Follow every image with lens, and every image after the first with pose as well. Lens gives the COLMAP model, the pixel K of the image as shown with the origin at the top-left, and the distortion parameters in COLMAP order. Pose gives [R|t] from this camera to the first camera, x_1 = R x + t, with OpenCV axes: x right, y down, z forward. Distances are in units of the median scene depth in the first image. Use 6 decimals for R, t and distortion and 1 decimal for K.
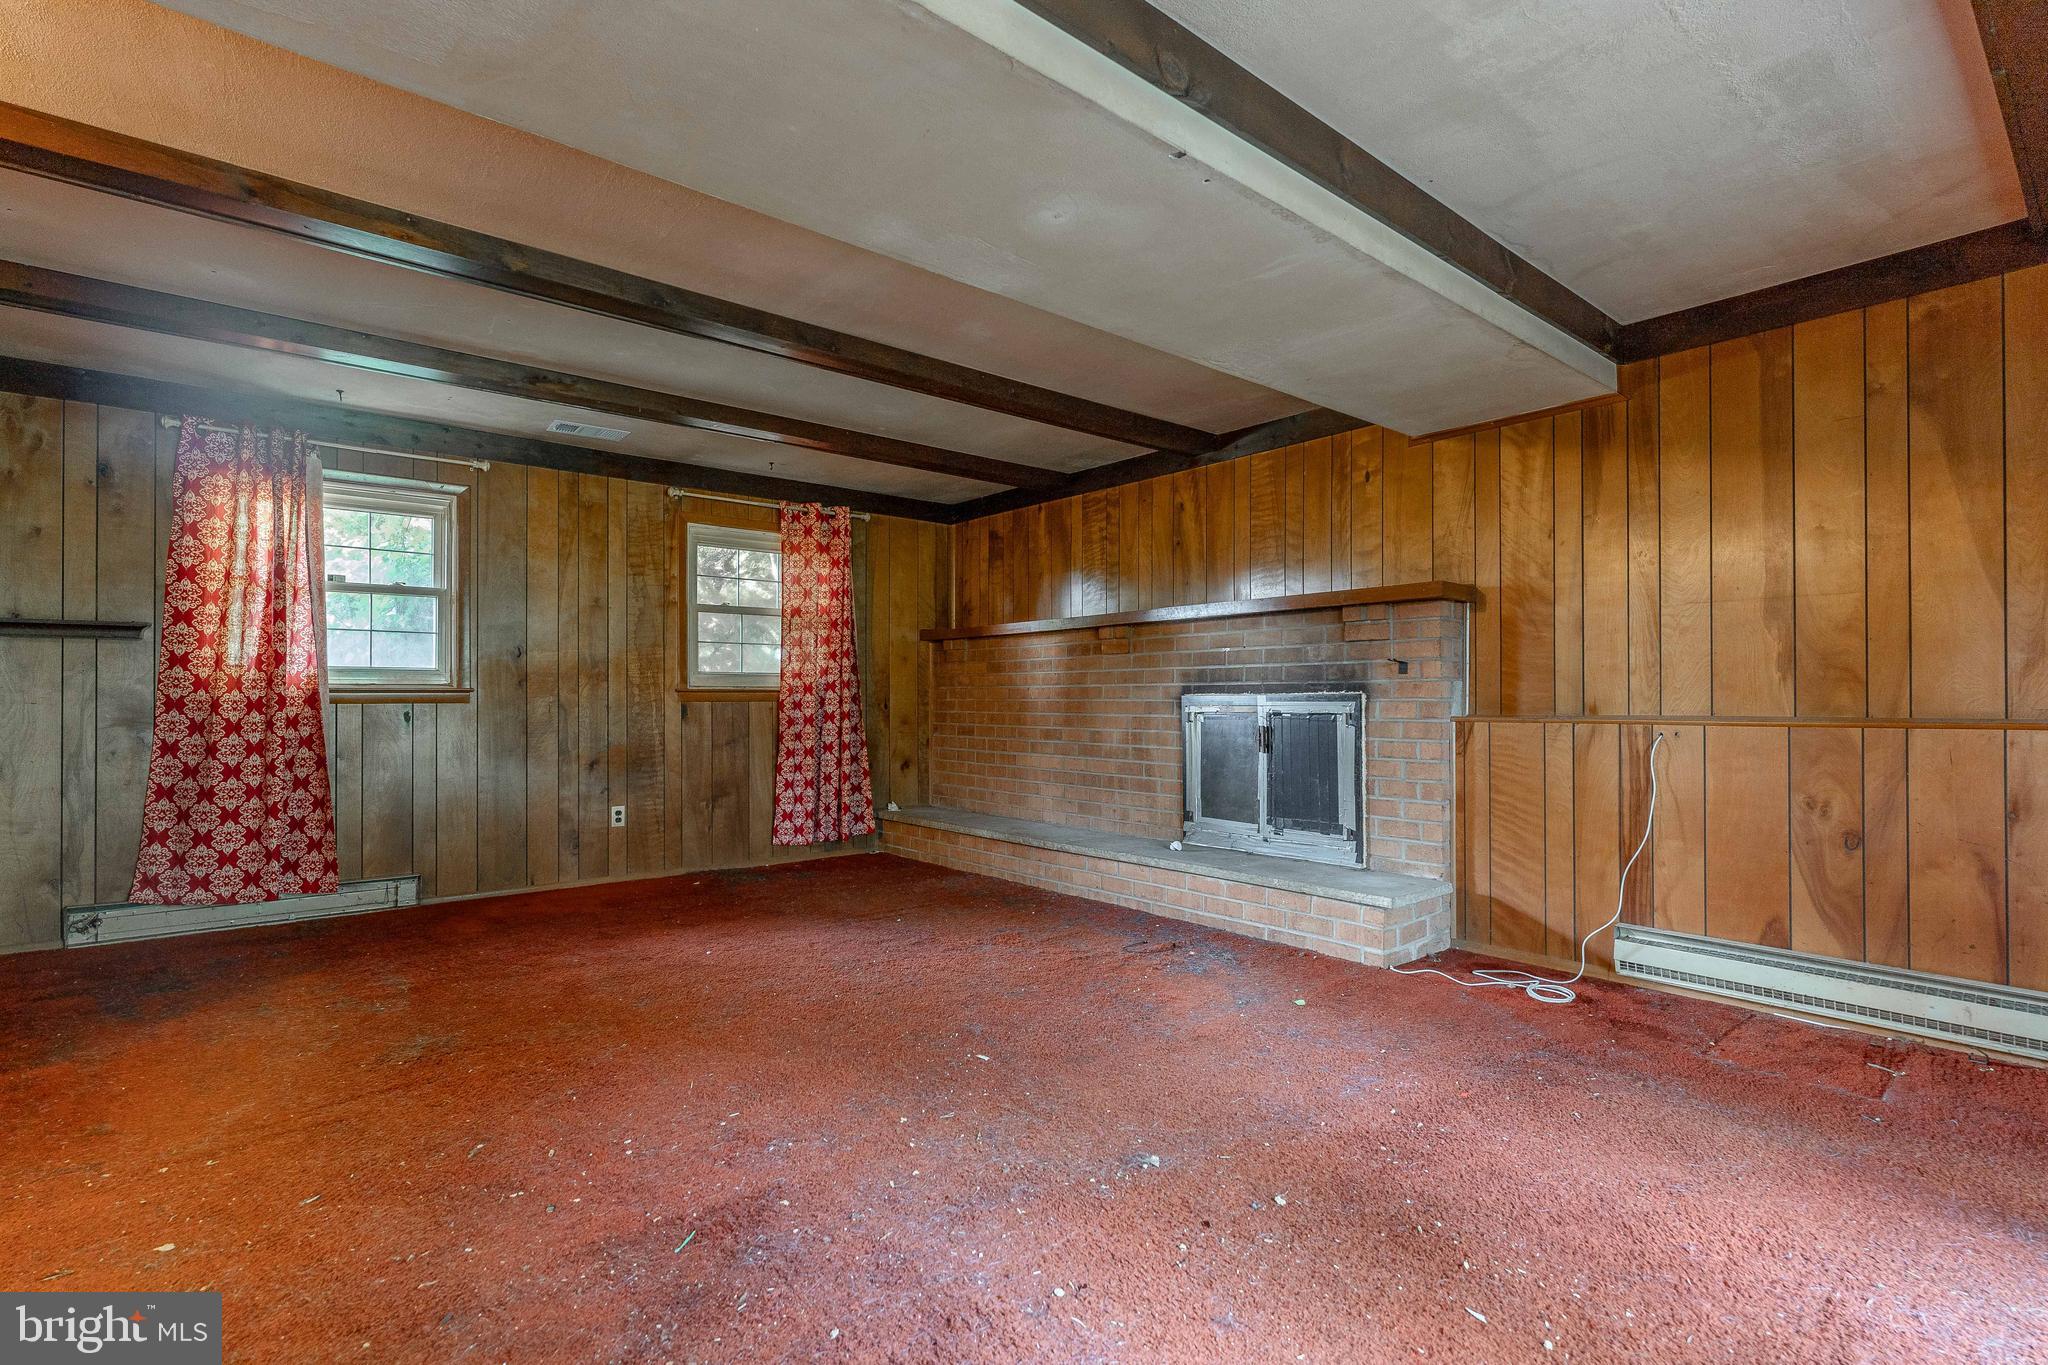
lens RADIAL K [[972.5, 0, 1010.2], [0, 972.5, 683.4], [0, 0, 1]] dist [-0.002057, -0.001185]
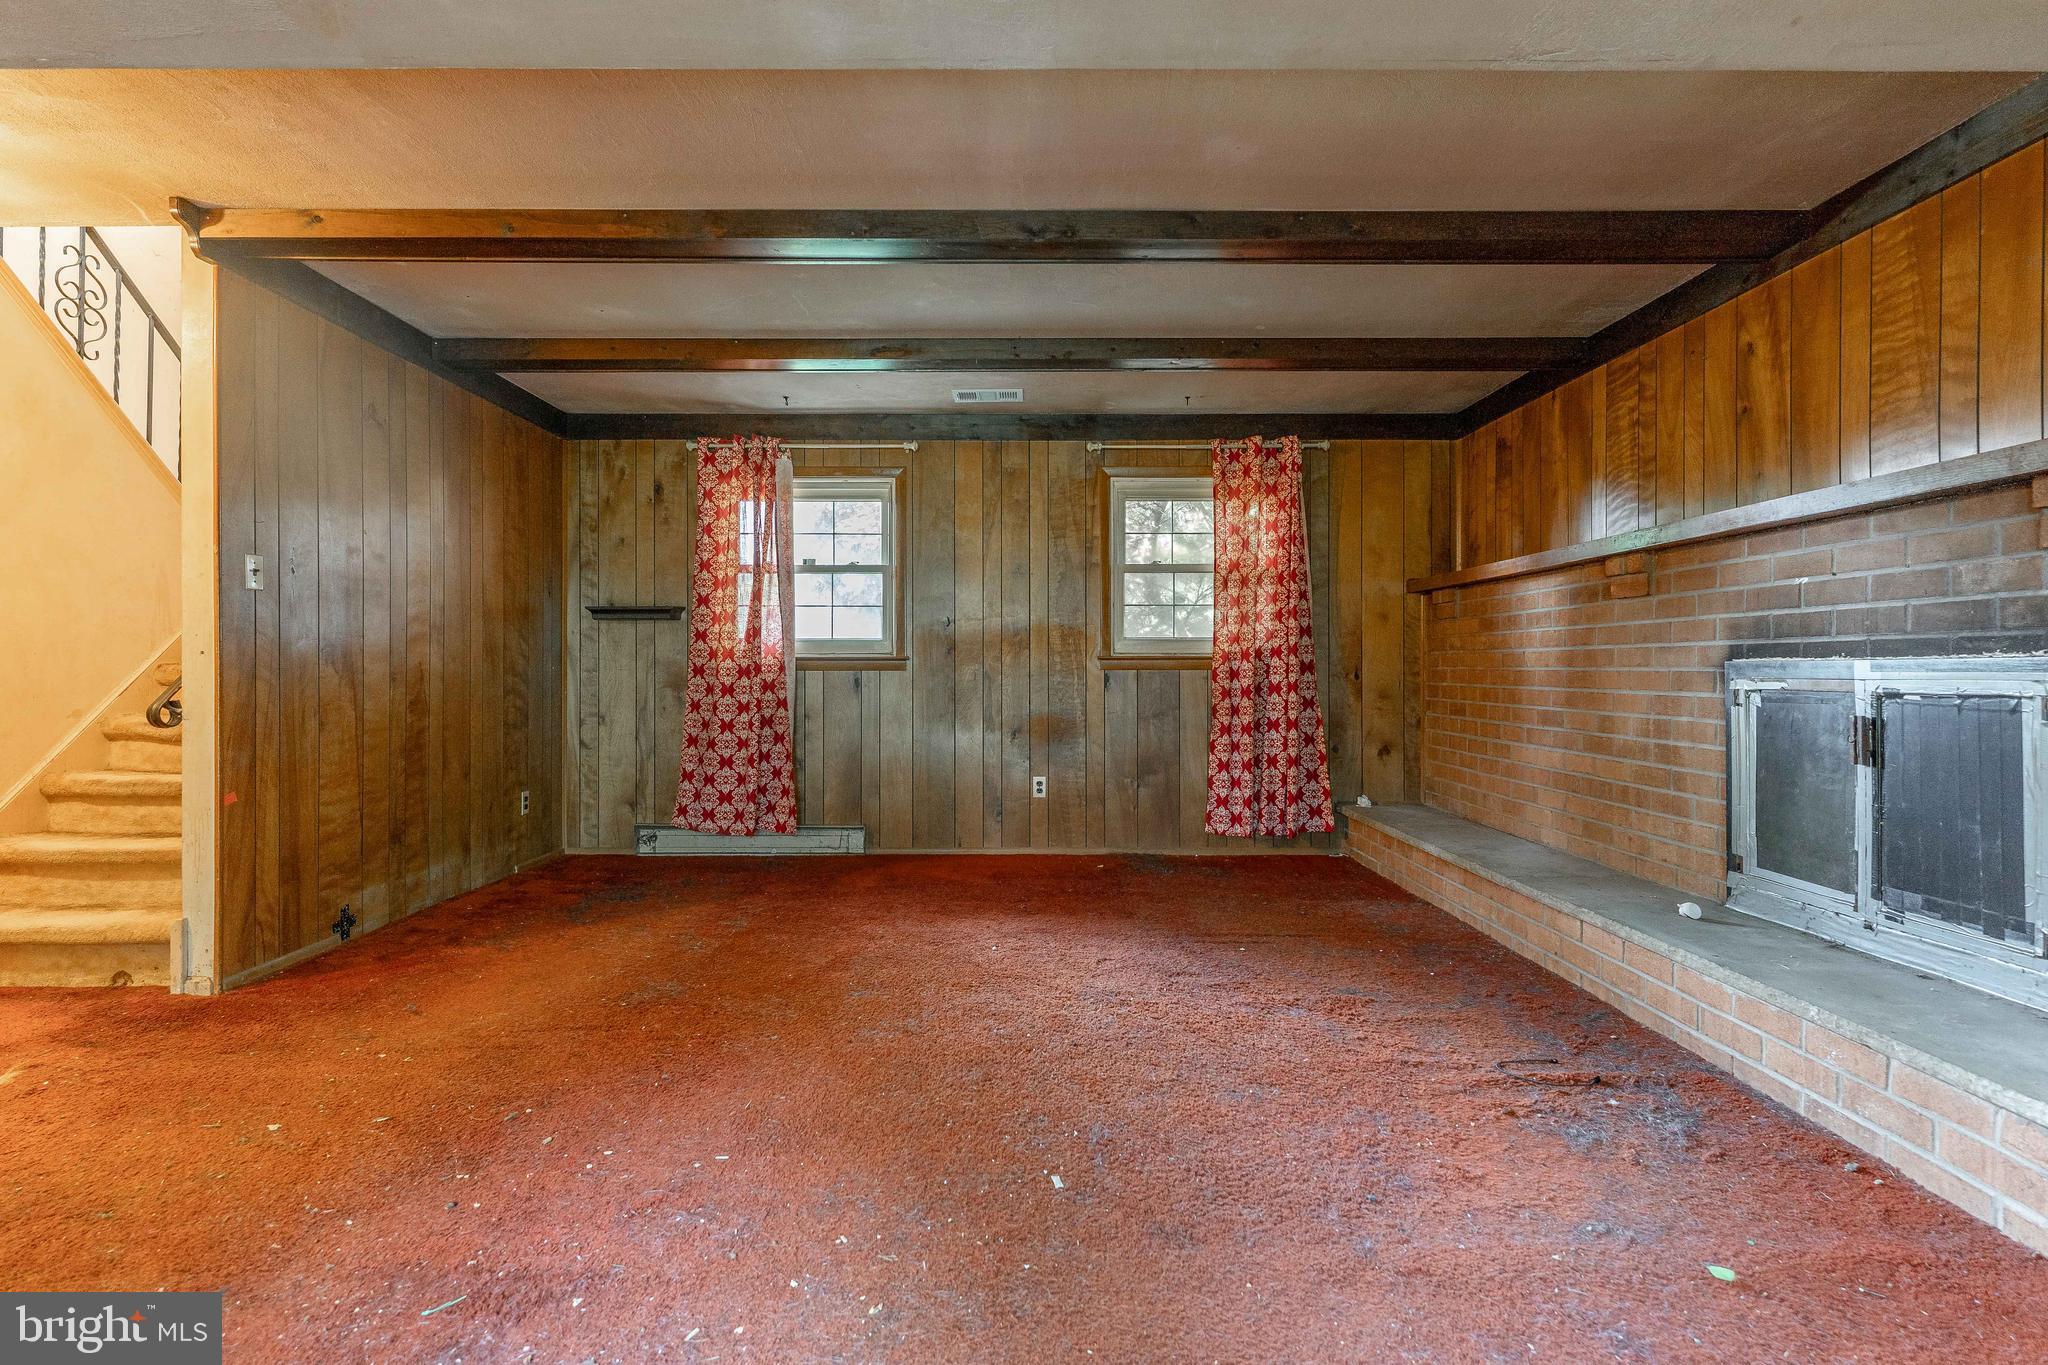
lens RADIAL K [[972.5, 0, 1015.0], [0, 972.5, 665.2], [0, 0, 1]] dist [-0.002057, -0.001185]
pose [[0.770248, -0.000605, -0.637745, 0.225162], [0.008691, 0.999917, 0.009548, 0.005255], [0.637686, -0.012897, 0.770189, 0.260284]]
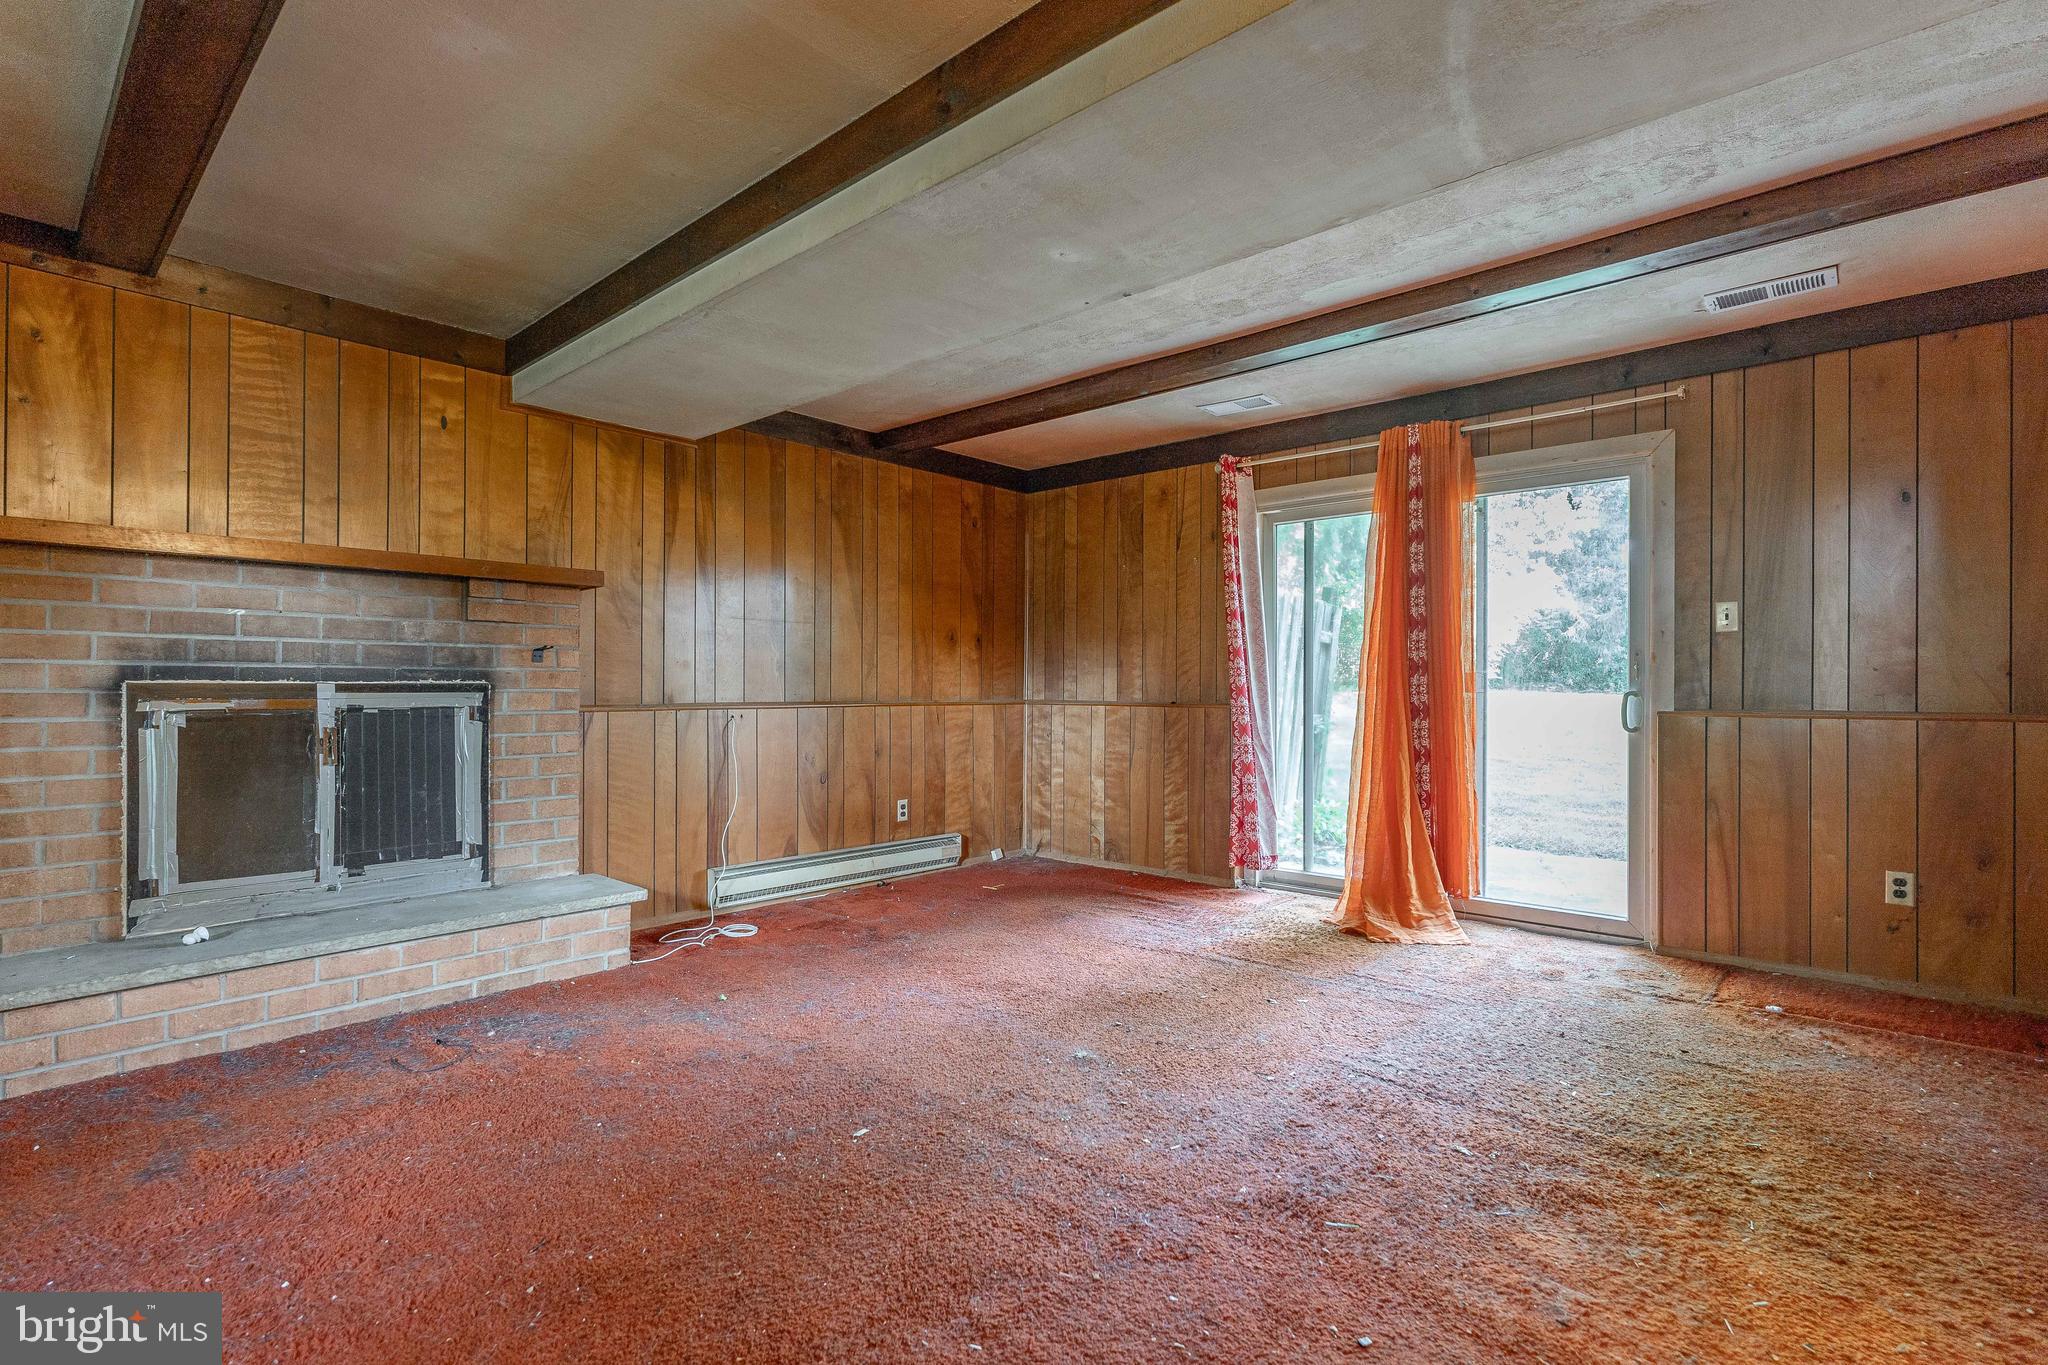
lens RADIAL K [[972.5, 0, 1018.1], [0, 972.5, 686.1], [0, 0, 1]] dist [-0.002057, -0.001185]
pose [[-0.153251, 0.003185, 0.988182, -0.479762], [-0.017425, 0.999831, -0.005925, 0.008599], [-0.988034, -0.018127, -0.153170, 0.576262]]
